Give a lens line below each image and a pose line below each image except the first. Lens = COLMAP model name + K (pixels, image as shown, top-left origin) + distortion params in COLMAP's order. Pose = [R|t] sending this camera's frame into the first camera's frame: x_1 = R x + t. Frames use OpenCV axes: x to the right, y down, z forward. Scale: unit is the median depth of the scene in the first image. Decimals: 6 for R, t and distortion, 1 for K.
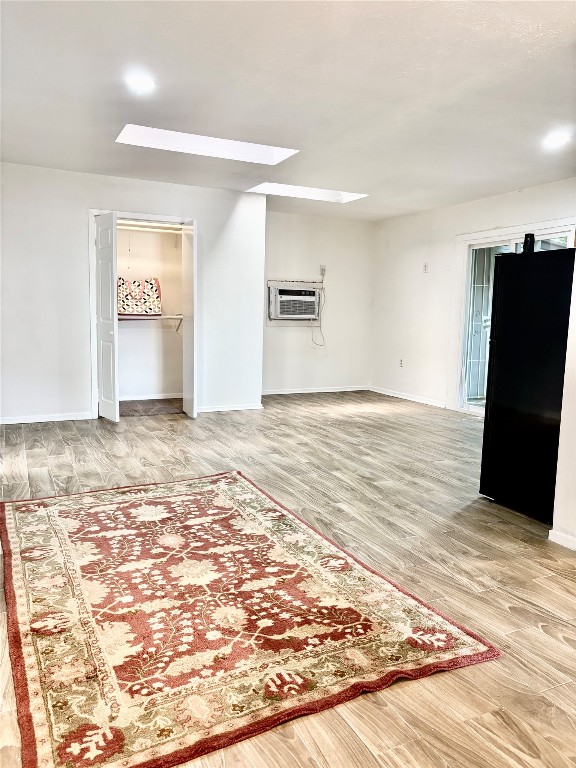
lens RADIAL K [[588.4, 0, 291.3], [0, 588.4, 385.8], [0, 0, 1]] dist [0.032822, -0.029265]
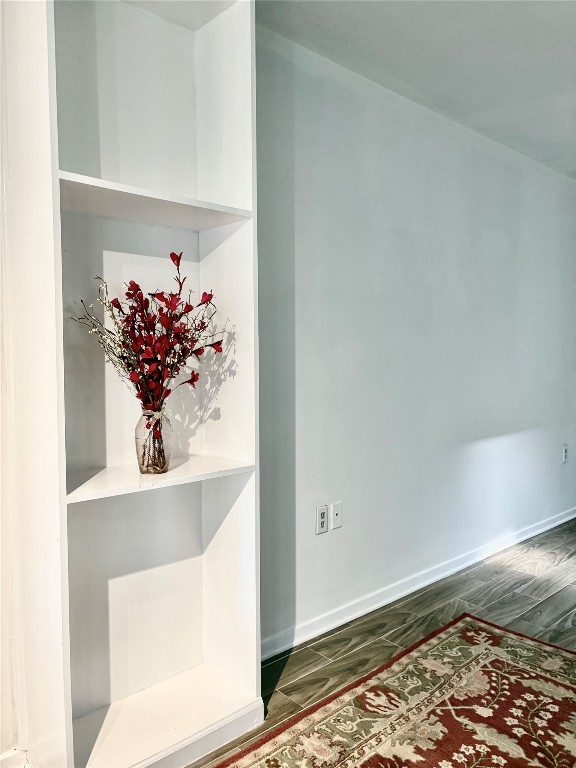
lens RADIAL K [[588.4, 0, 291.3], [0, 588.4, 385.8], [0, 0, 1]] dist [0.032822, -0.029265]
pose [[0.294459, 0.036255, -0.954976, 0.233758], [-0.116894, 0.993143, 0.001661, -0.099498], [0.948488, 0.111142, 0.296677, 0.595256]]
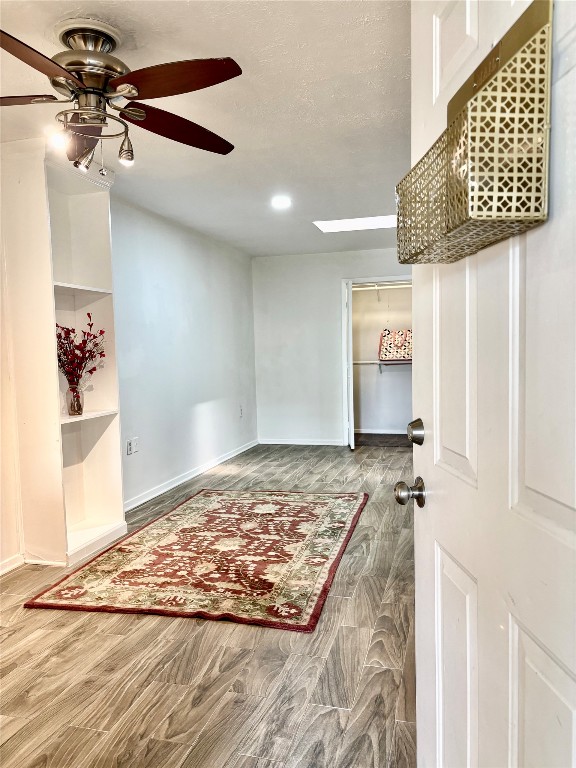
lens RADIAL K [[588.4, 0, 291.3], [0, 588.4, 385.8], [0, 0, 1]] dist [0.032822, -0.029265]
pose [[0.750731, 0.005303, -0.660587, 0.829239], [-0.046041, 0.997956, -0.044312, -0.018080], [0.659002, 0.063680, 0.749441, -0.024042]]
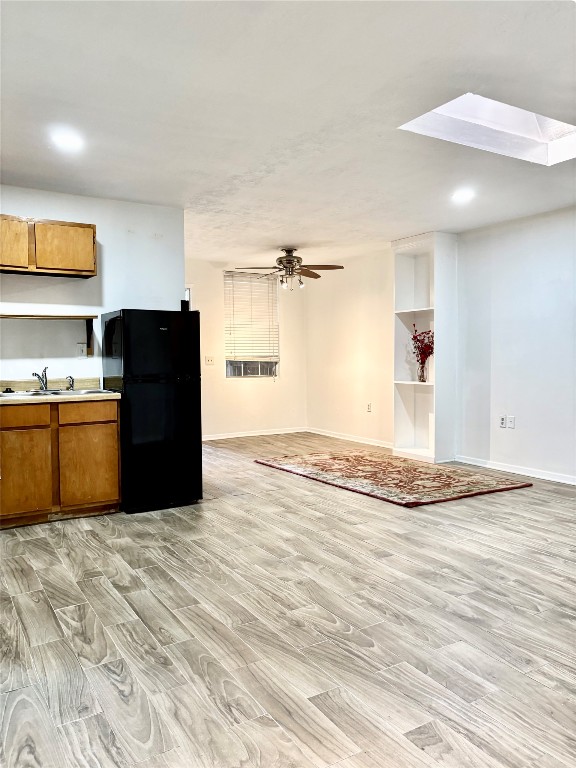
lens RADIAL K [[588.4, 0, 291.3], [0, 588.4, 385.8], [0, 0, 1]] dist [0.032822, -0.029265]
pose [[-0.994096, -0.008023, -0.108210, 0.347924], [-0.026672, 0.984733, 0.172019, -0.357027], [0.105178, 0.173889, -0.979132, 2.858763]]
